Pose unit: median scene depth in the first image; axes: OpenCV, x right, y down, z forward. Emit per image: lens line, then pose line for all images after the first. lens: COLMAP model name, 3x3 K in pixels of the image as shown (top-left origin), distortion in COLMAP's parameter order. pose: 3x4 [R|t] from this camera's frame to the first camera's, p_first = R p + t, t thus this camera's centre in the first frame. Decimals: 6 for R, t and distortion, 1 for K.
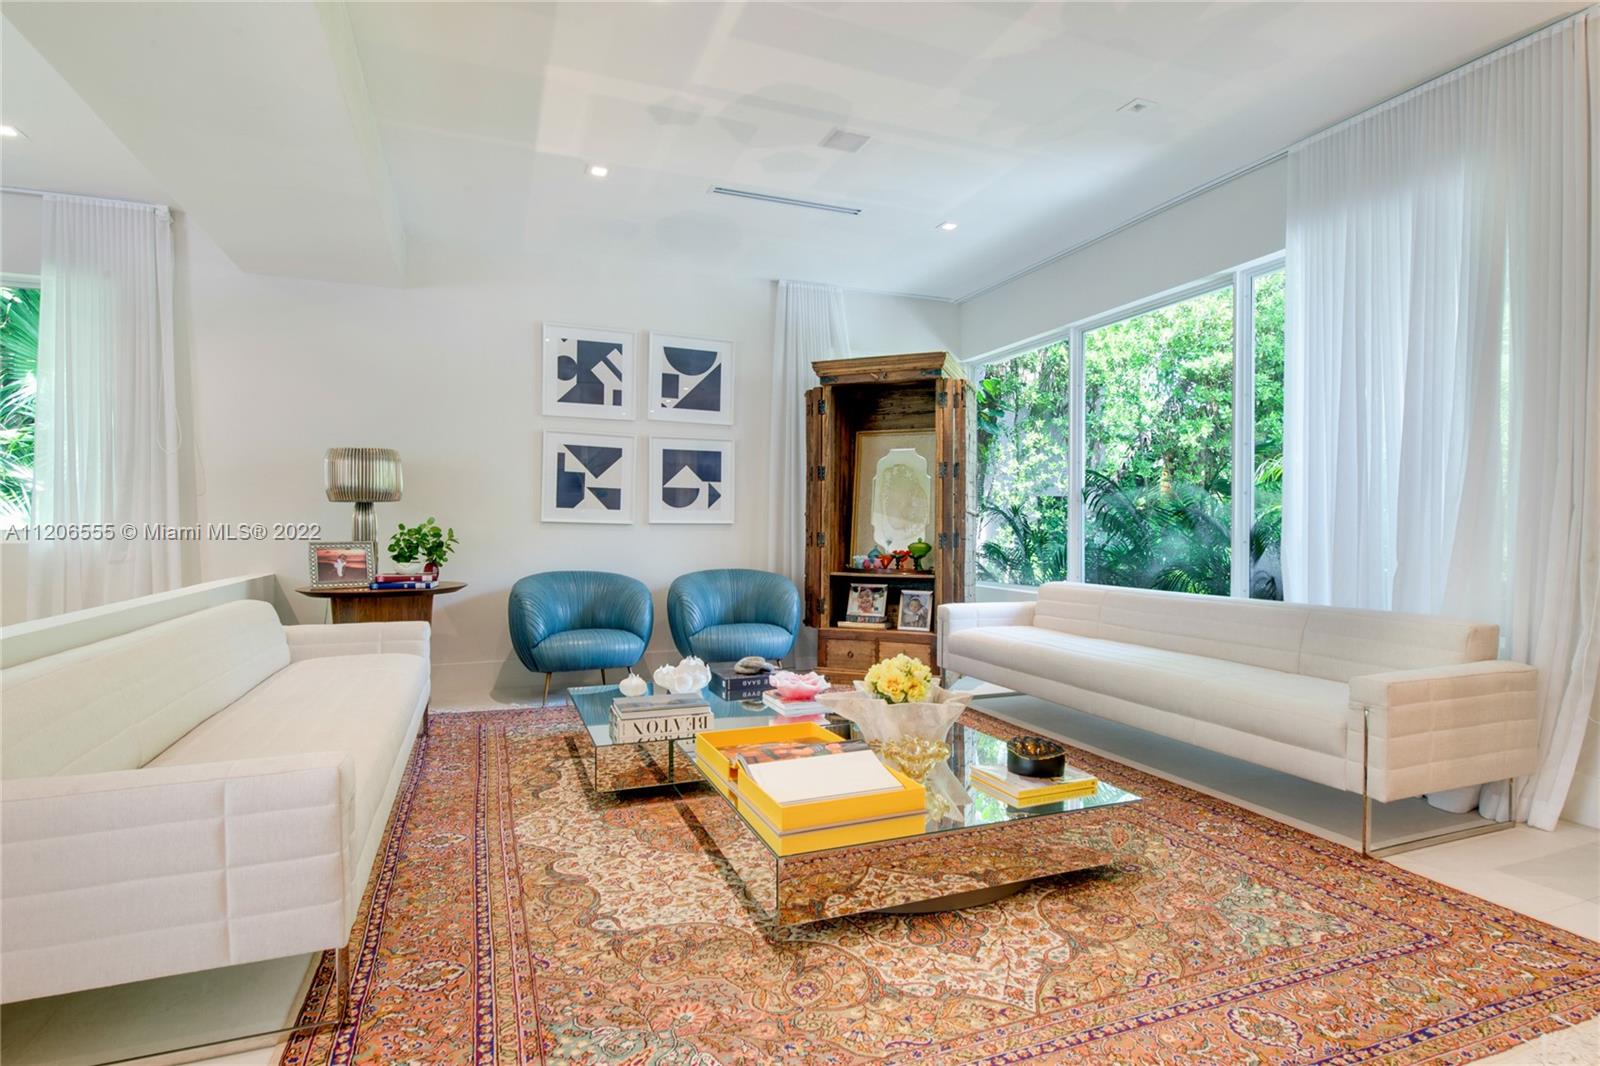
lens RADIAL K [[815.5, 0, 800.0], [0, 815.5, 533.0], [0, 0, 1]] dist [-0.008522, -0.001610]
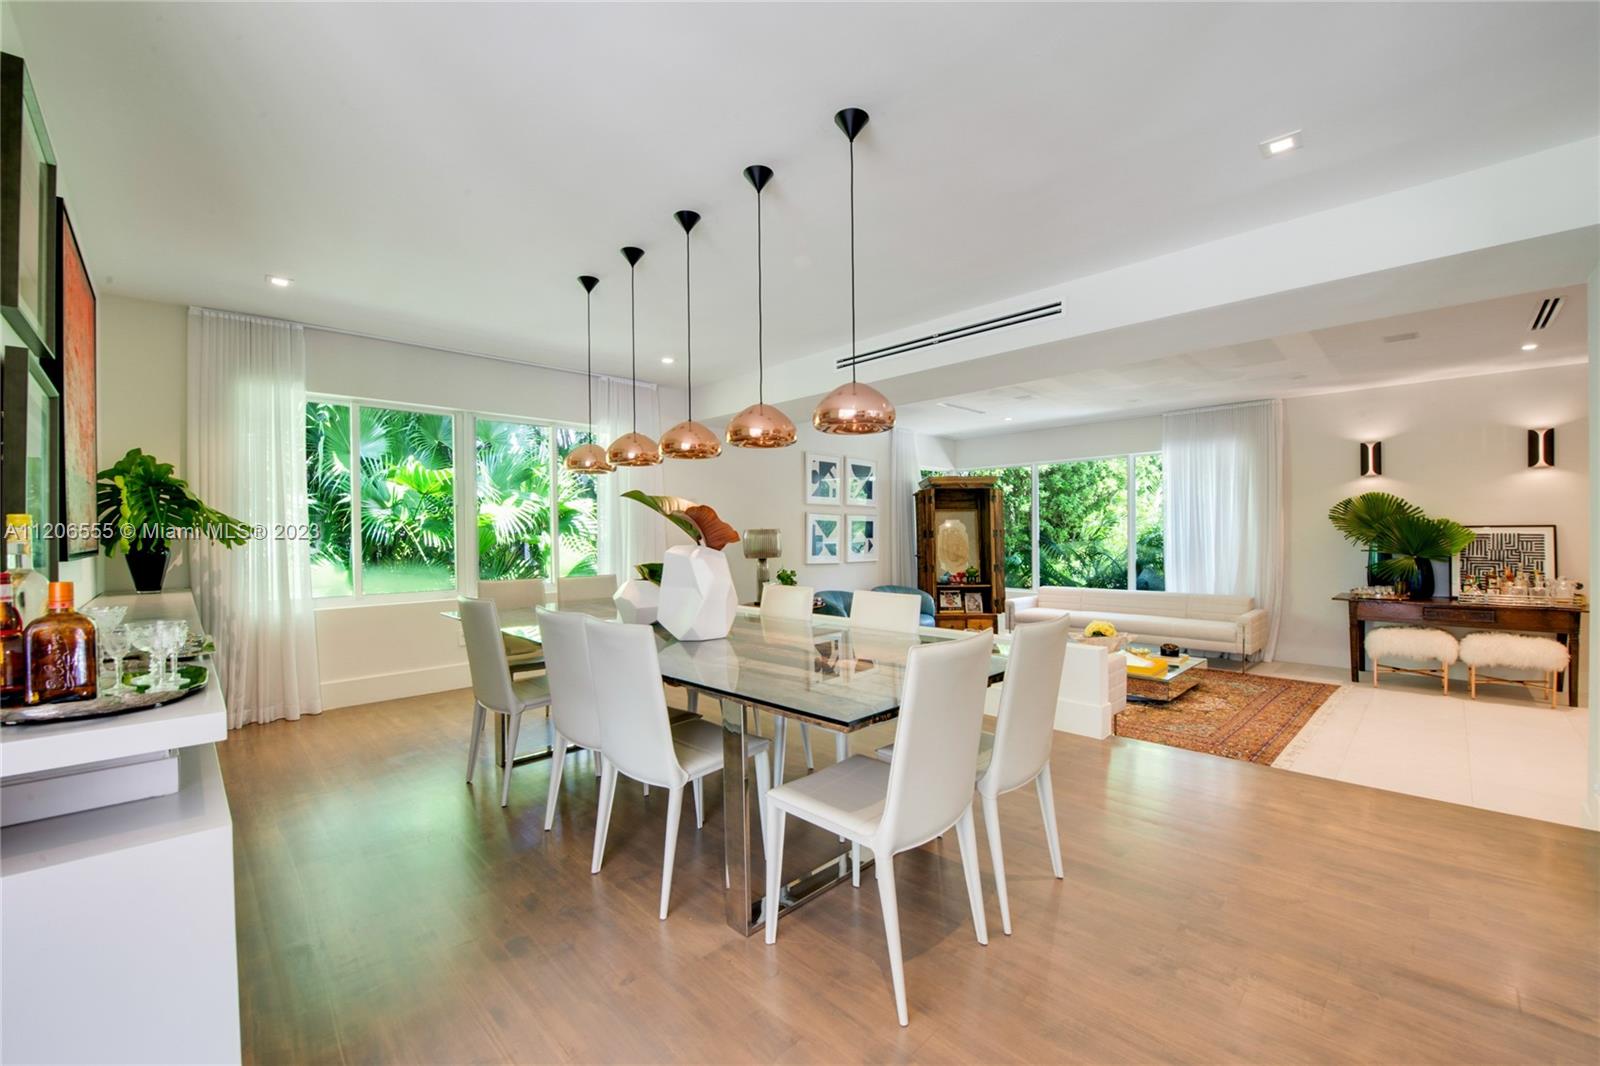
lens RADIAL K [[669.4, 0, 783.4], [0, 669.4, 537.9], [0, 0, 1]] dist [-0.018972, 0.000049]
pose [[0.920266, -0.013234, 0.391070, -0.967259], [0.012736, 0.999911, 0.003866, -0.079388], [-0.391087, 0.001423, 0.920353, -0.333375]]
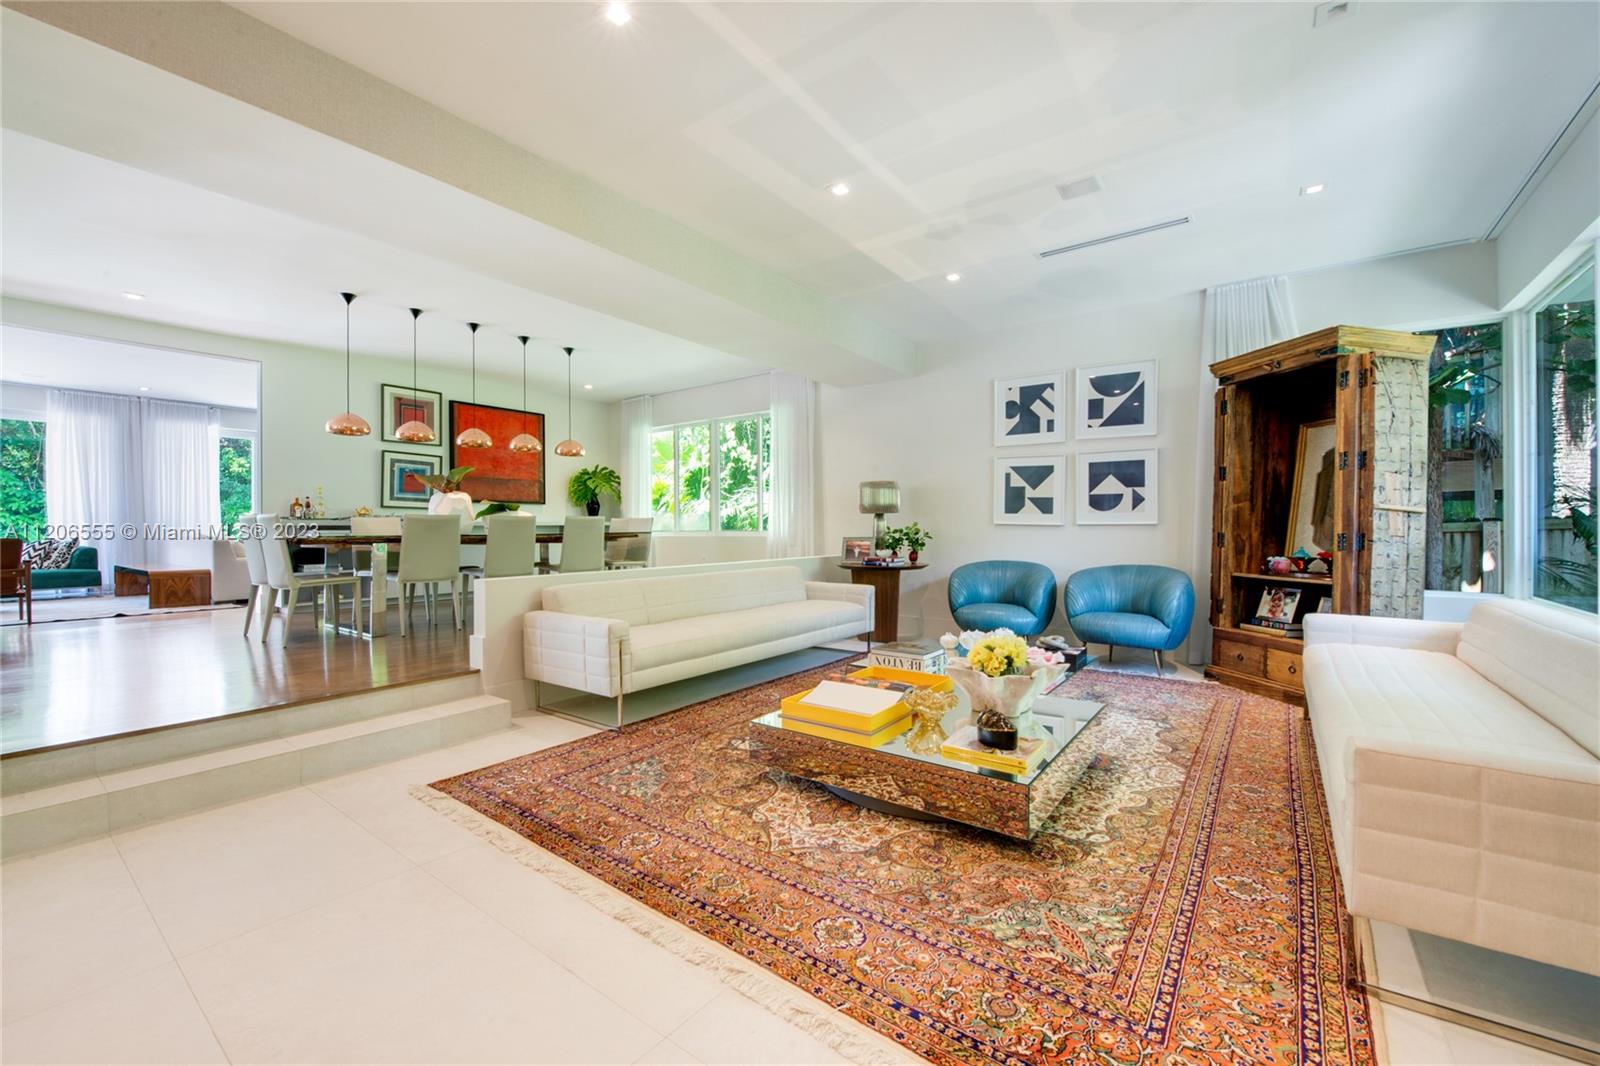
lens RADIAL K [[643.6, 0, 780.9], [0, 643.6, 529.8], [0, 0, 1]] dist [-0.021676, -0.000154]
pose [[0.511894, -0.000939, -0.859048, 0.446754], [-0.001921, 0.999996, -0.002238, -0.000937], [0.859046, 0.002796, 0.511890, 0.137996]]
